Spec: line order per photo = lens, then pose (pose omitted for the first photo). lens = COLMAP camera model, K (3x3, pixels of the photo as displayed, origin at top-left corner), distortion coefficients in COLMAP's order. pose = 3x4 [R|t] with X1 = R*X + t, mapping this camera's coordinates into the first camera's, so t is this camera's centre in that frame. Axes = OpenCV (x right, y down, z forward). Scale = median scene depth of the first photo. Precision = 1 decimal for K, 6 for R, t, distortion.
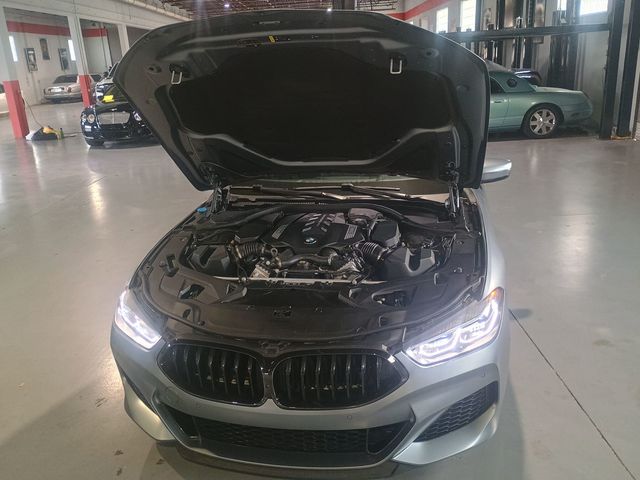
lens RADIAL K [[548.7, 0, 319.4], [0, 548.7, 223.8], [0, 0, 1]] dist [0.026044, -0.012327]
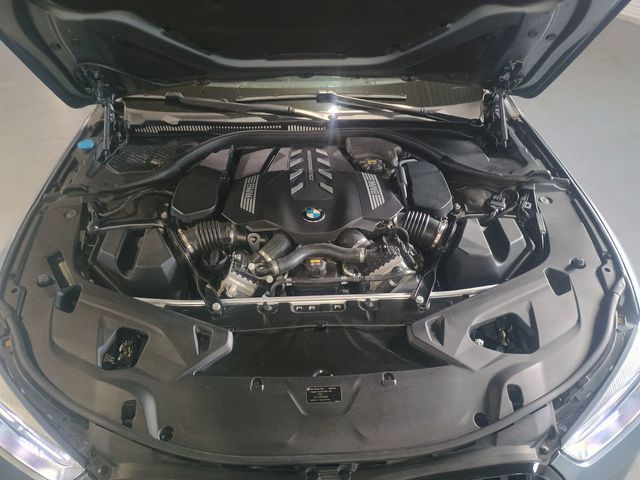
lens RADIAL K [[558.9, 0, 316.9], [0, 558.9, 240.5], [0, 0, 1]] dist [0.030986, -0.012846]
pose [[0.969663, -0.090583, 0.227043, -0.139105], [0.026137, 0.961902, 0.272144, -0.095727], [-0.243045, -0.257954, 0.935088, 0.408897]]
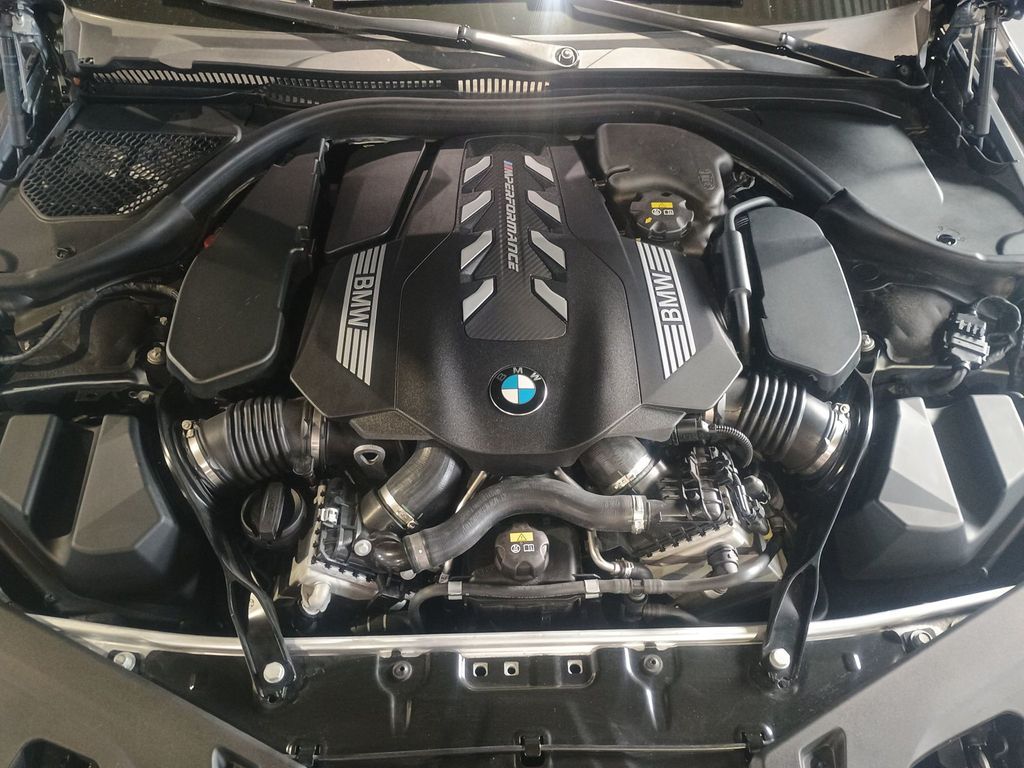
lens RADIAL K [[894.3, 0, 507.0], [0, 894.3, 384.8], [0, 0, 1]] dist [0.030986, -0.012846]
pose [[0.972422, -0.133060, 0.191548, -0.086945], [0.009661, 0.843565, 0.536941, -0.161396], [-0.233029, -0.520282, 0.821586, 0.642327]]
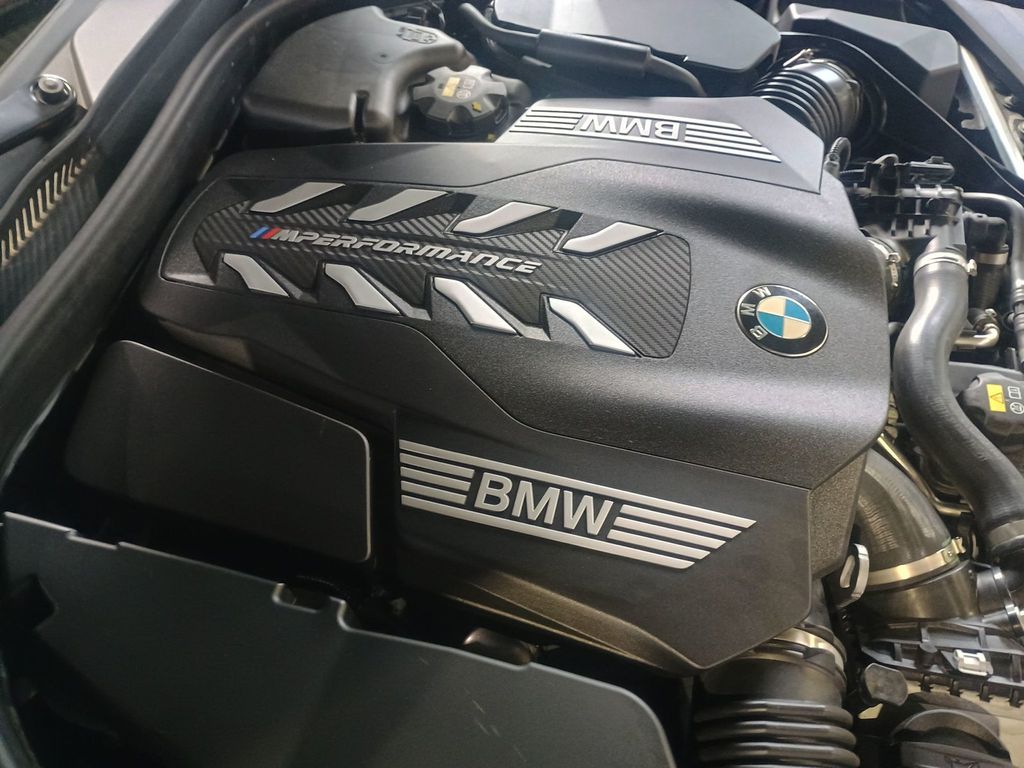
lens RADIAL K [[894.3, 0, 507.0], [0, 894.3, 384.8], [0, 0, 1]] dist [0.030986, -0.012846]
pose [[0.027882, -0.764118, 0.644474, -0.173222], [0.343064, 0.612881, 0.711817, -0.141624], [-0.938898, 0.201249, 0.279230, 0.936420]]
